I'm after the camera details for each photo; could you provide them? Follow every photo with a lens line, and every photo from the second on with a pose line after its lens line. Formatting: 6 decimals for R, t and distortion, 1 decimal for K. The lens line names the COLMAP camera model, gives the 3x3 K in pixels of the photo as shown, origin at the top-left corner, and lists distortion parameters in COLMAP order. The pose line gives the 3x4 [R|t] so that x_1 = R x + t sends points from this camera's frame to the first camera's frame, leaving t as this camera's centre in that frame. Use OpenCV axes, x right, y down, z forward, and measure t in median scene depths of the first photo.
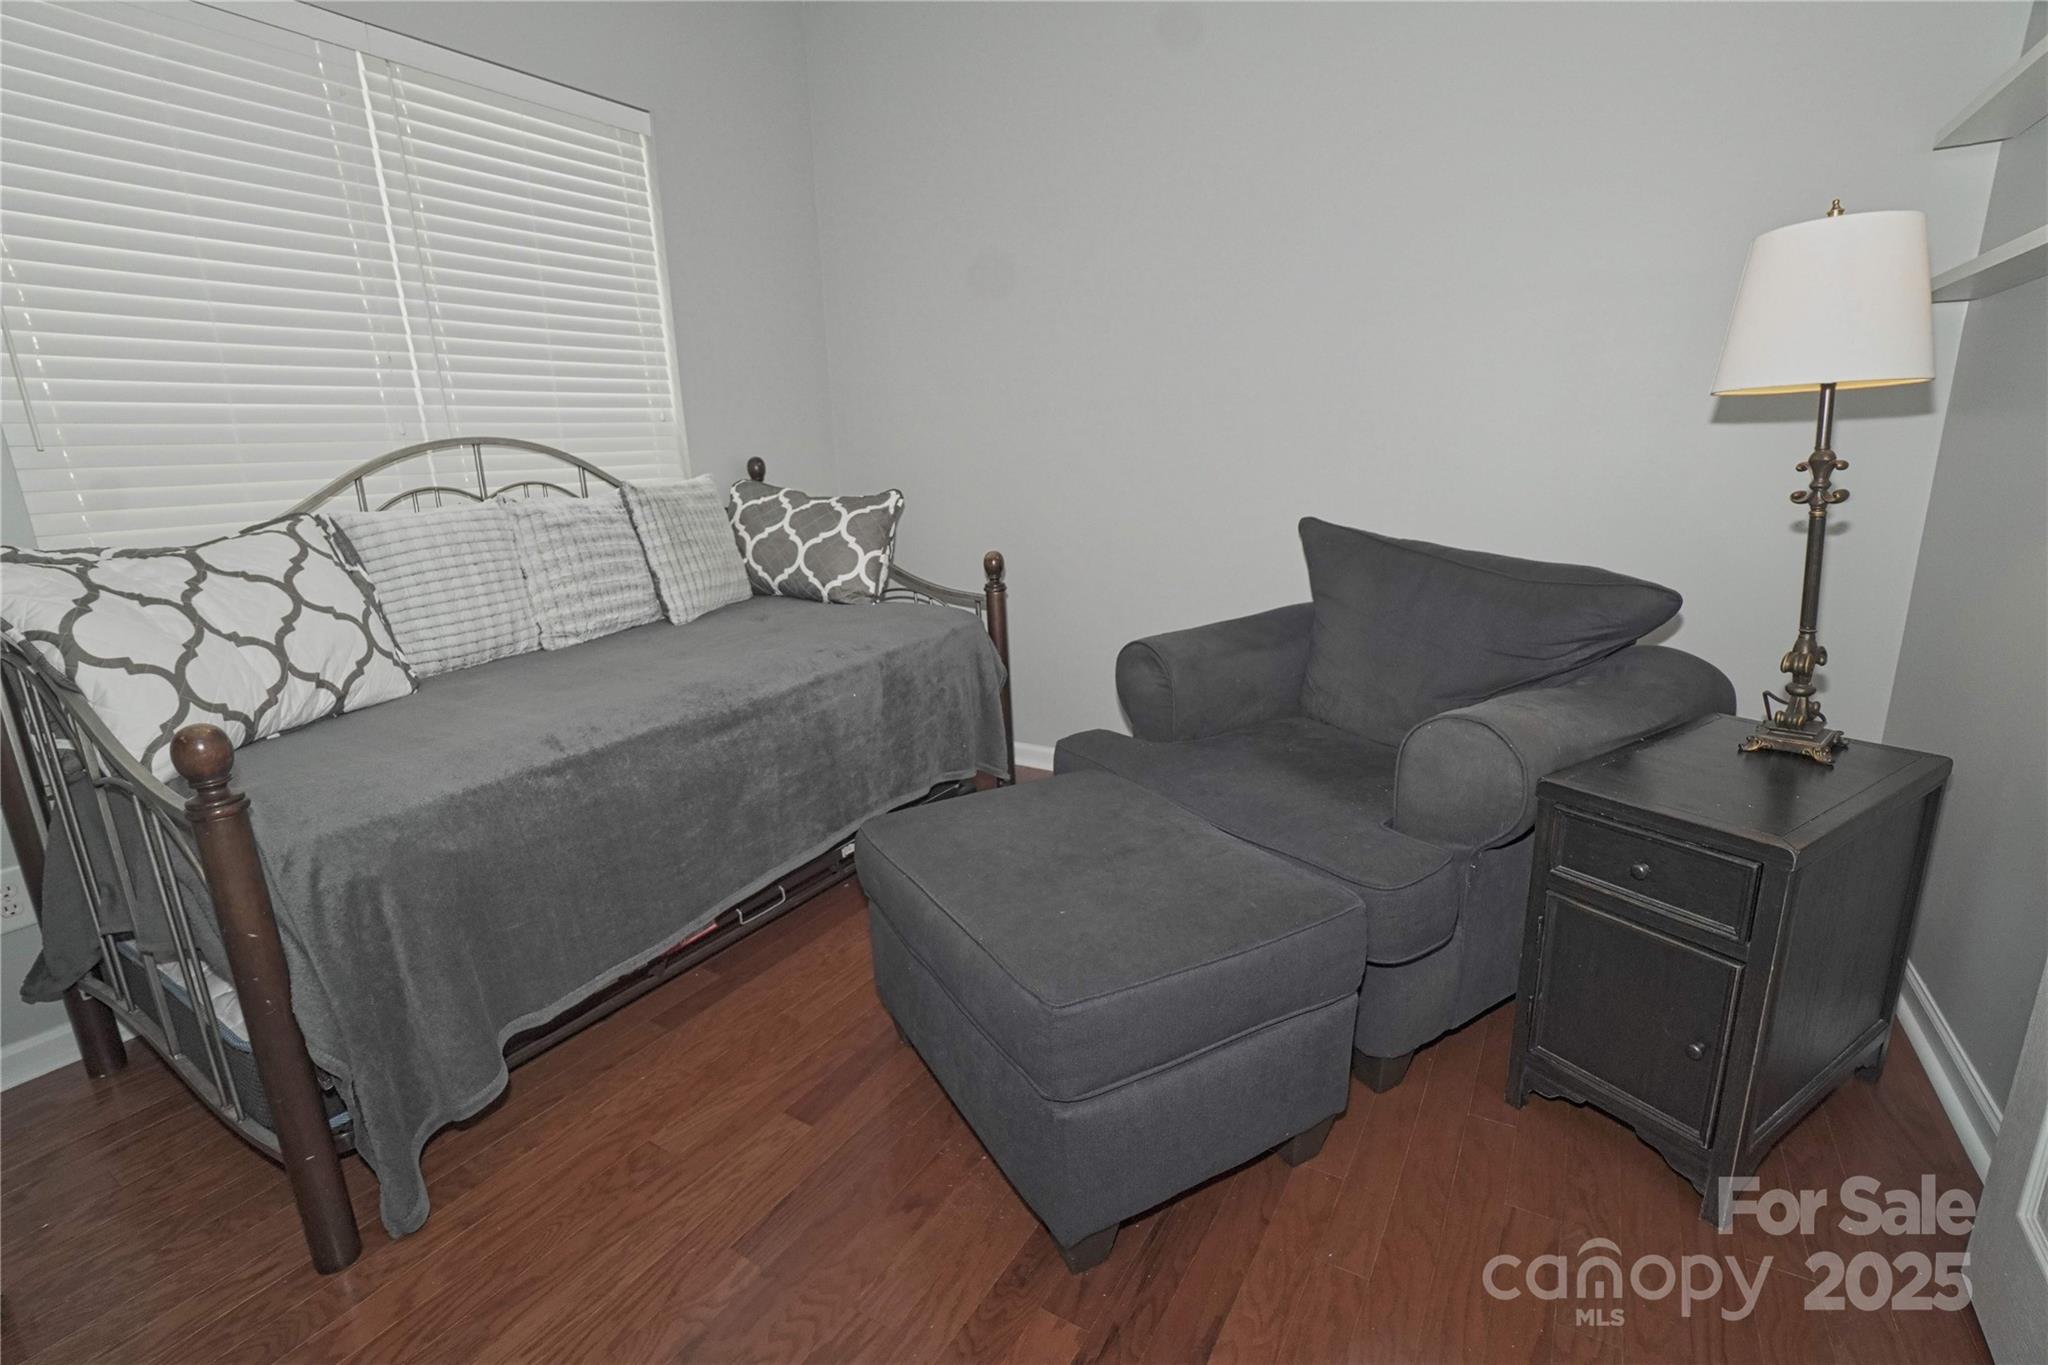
lens RADIAL K [[961.7, 0, 1022.7], [0, 961.7, 693.7], [0, 0, 1]] dist [-0.030985, -0.000143]
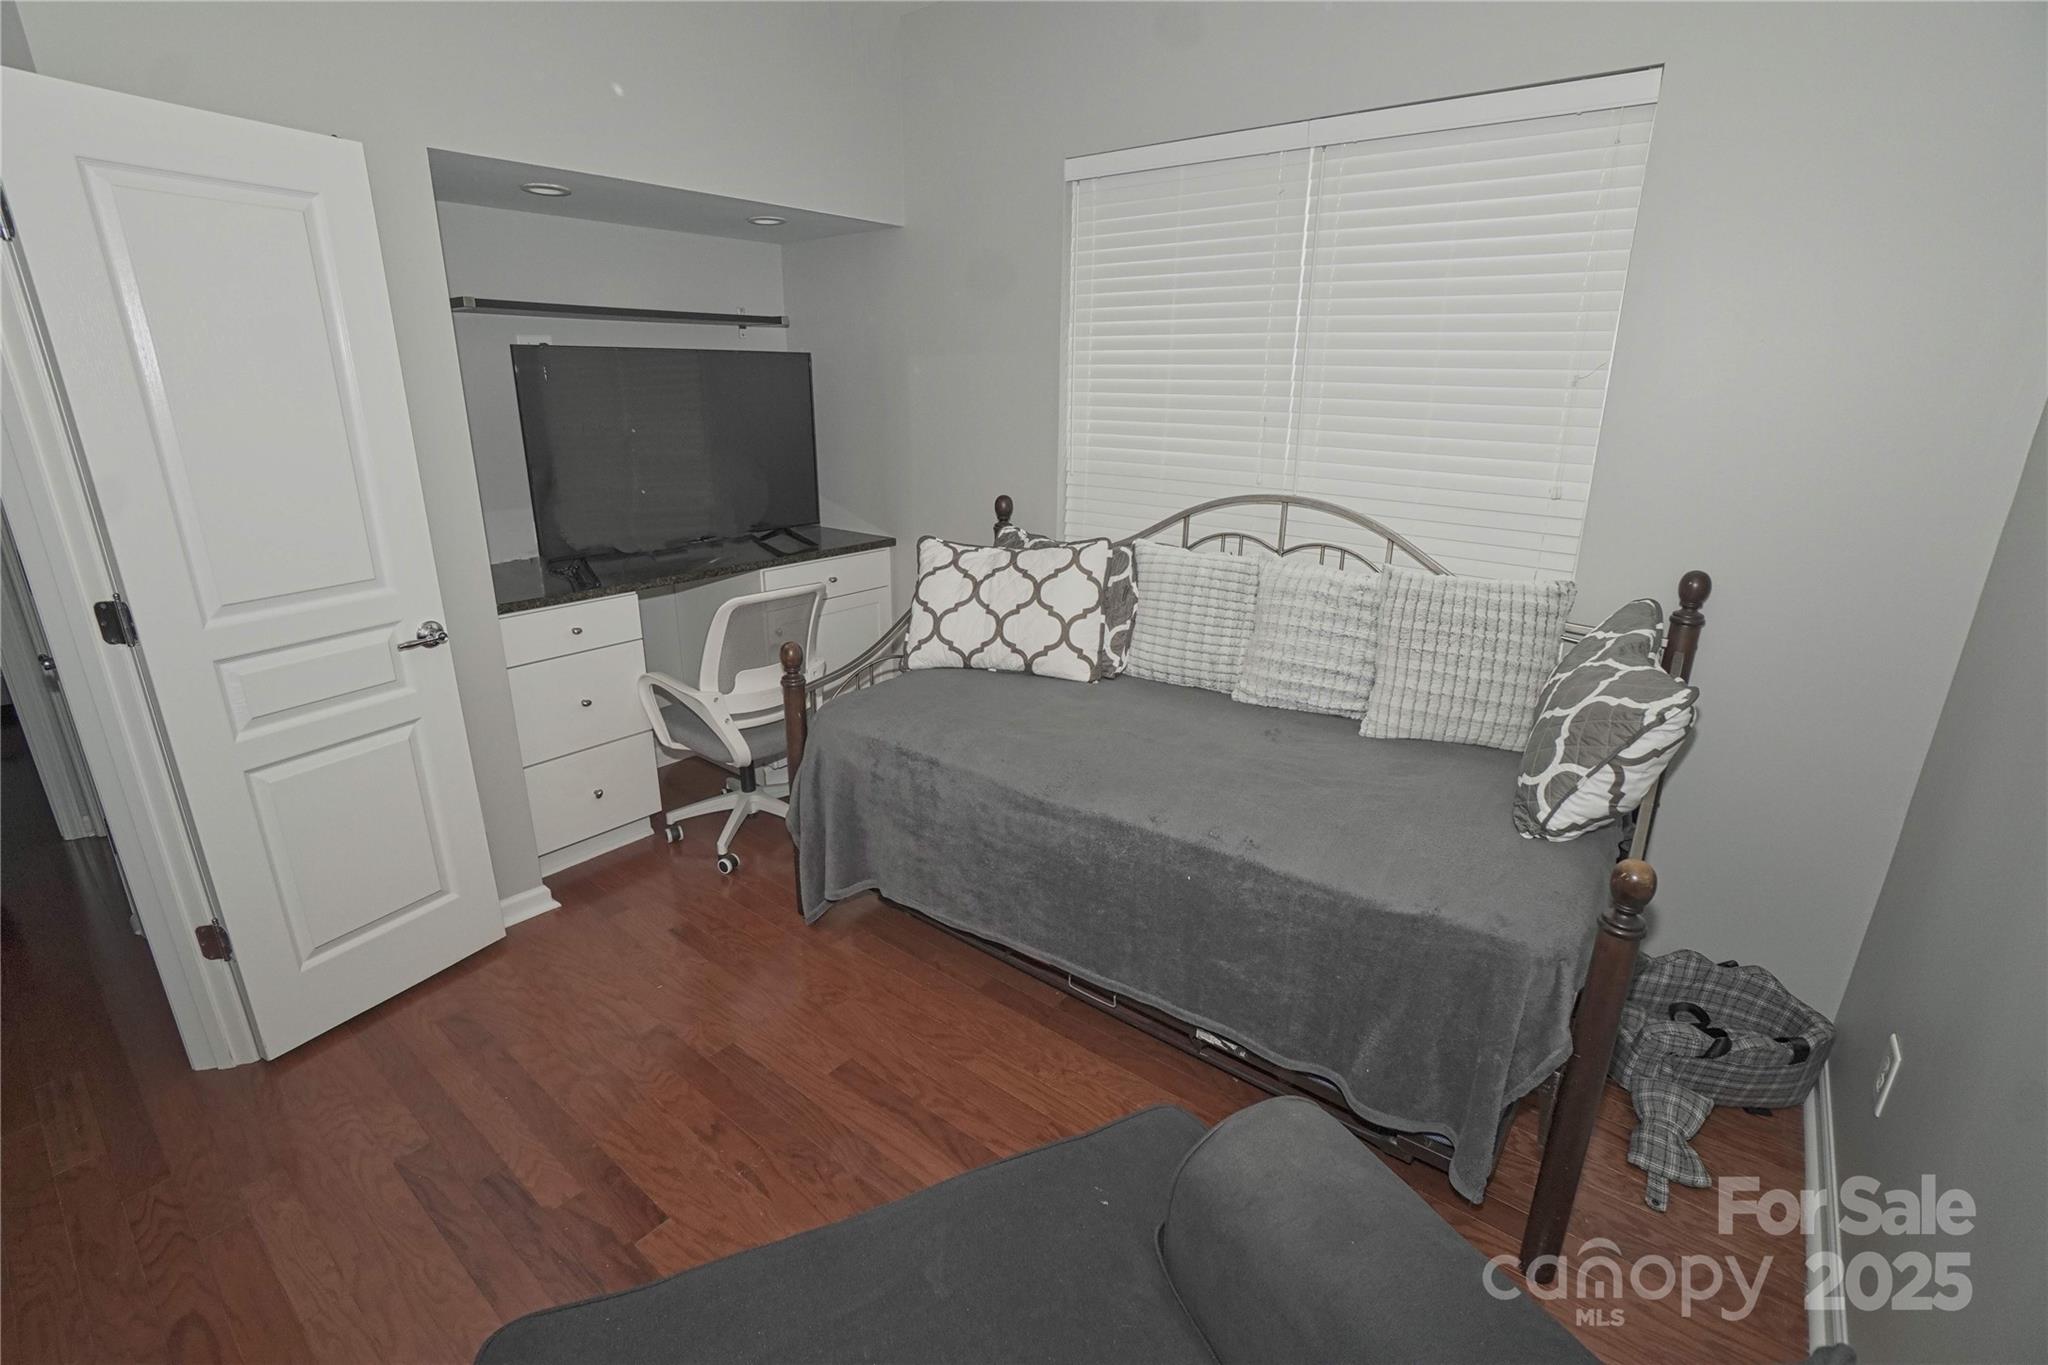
lens RADIAL K [[942.9, 0, 1025.7], [0, 942.9, 684.7], [0, 0, 1]] dist [-0.024787, 0.000178]
pose [[-0.127951, 0.342594, -0.930730, 0.519743], [-0.254972, 0.895538, 0.364692, -0.394369], [0.958446, 0.283973, -0.027233, 0.818715]]
